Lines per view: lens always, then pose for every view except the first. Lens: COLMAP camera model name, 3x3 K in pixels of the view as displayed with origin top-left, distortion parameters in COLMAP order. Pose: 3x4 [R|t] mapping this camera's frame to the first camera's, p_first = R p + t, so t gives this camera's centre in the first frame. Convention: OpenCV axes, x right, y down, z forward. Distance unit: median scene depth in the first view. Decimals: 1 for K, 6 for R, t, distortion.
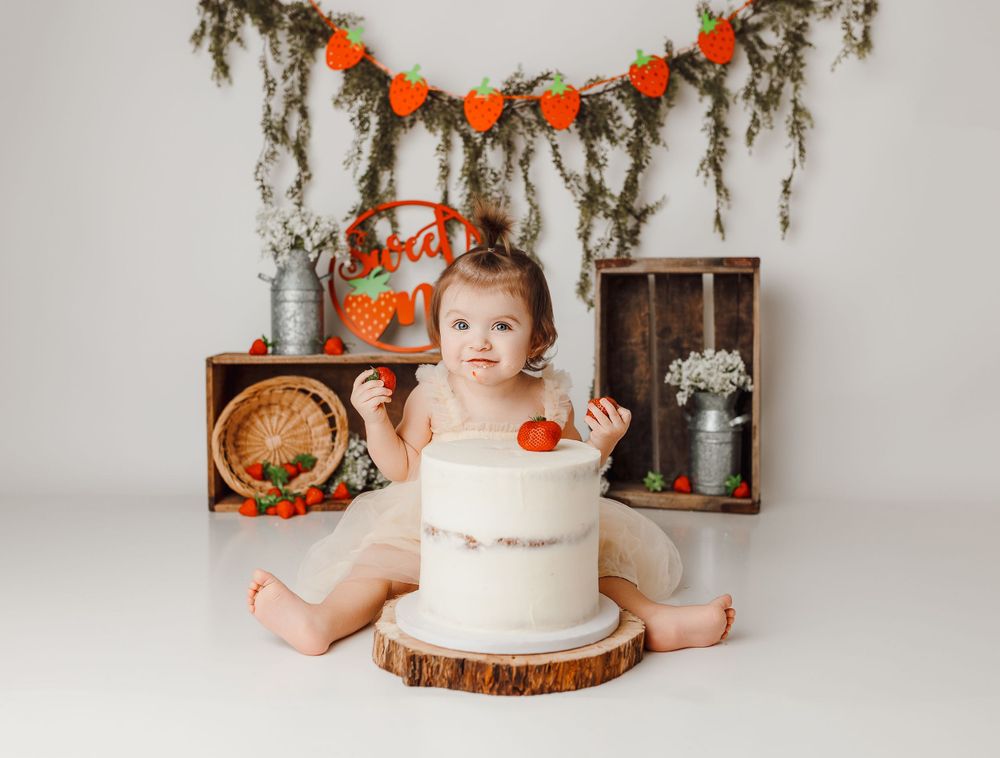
lens RADIAL K [[1144.7, 0, 508.2], [0, 1144.7, 387.5], [0, 0, 1]] dist [0.006689, 0.004196]
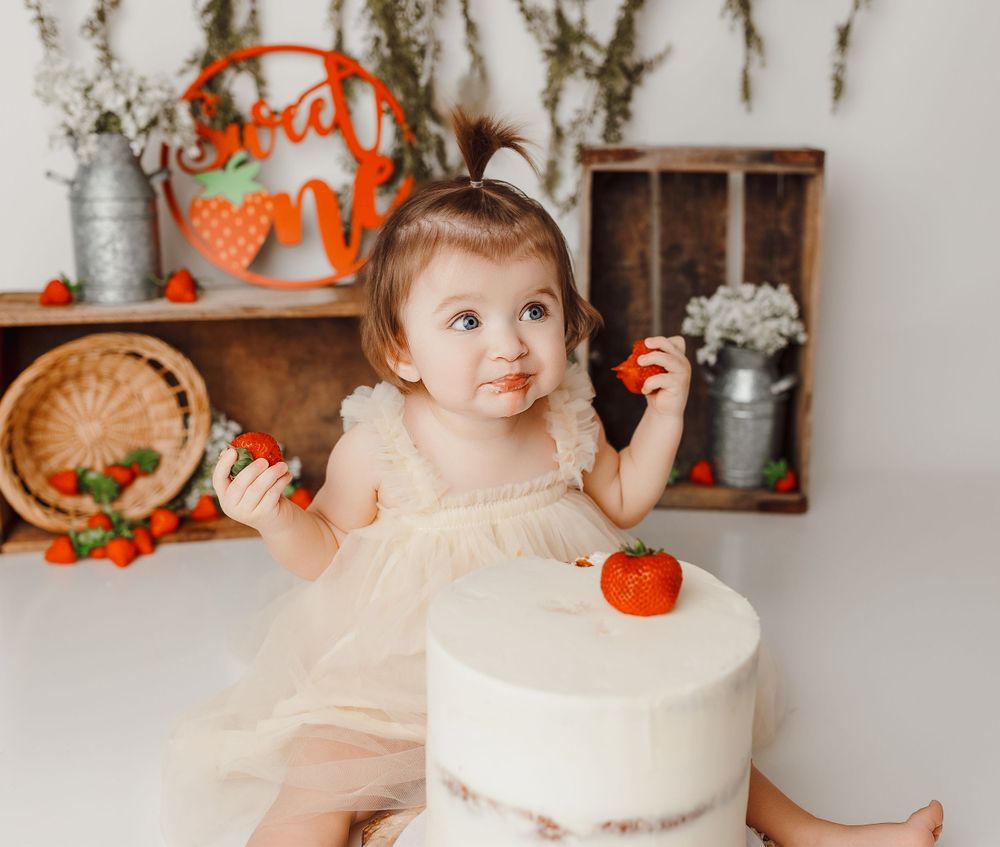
lens RADIAL K [[1232.4, 0, 562.6], [0, 1232.4, 418.5], [0, 0, 1]] dist [0.002141, 0.001792]
pose [[0.982703, -0.036850, 0.181484, -0.068565], [0.003814, 0.983821, 0.179115, -0.083950], [-0.185148, -0.175325, 0.966944, 0.277908]]
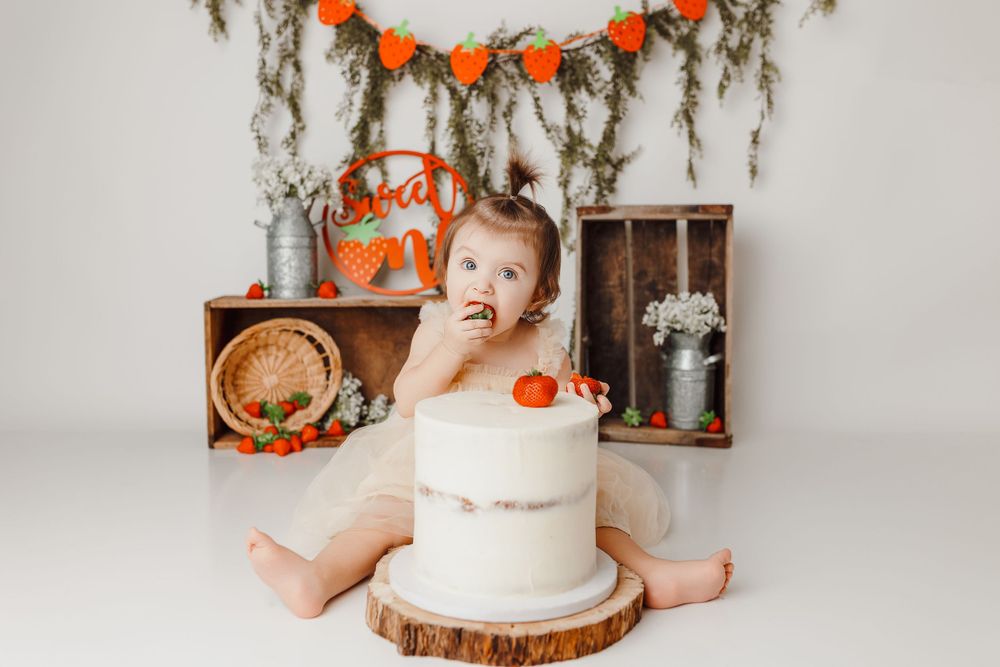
lens RADIAL K [[971.0, 0, 500.0], [0, 971.0, 333.5], [0, 0, 1]] dist [0.002708, 0.003501]
pose [[0.999802, -0.003912, 0.019519, -0.011480], [0.003460, 0.999726, 0.023152, -0.015922], [-0.019605, -0.023080, 0.999541, 0.104938]]
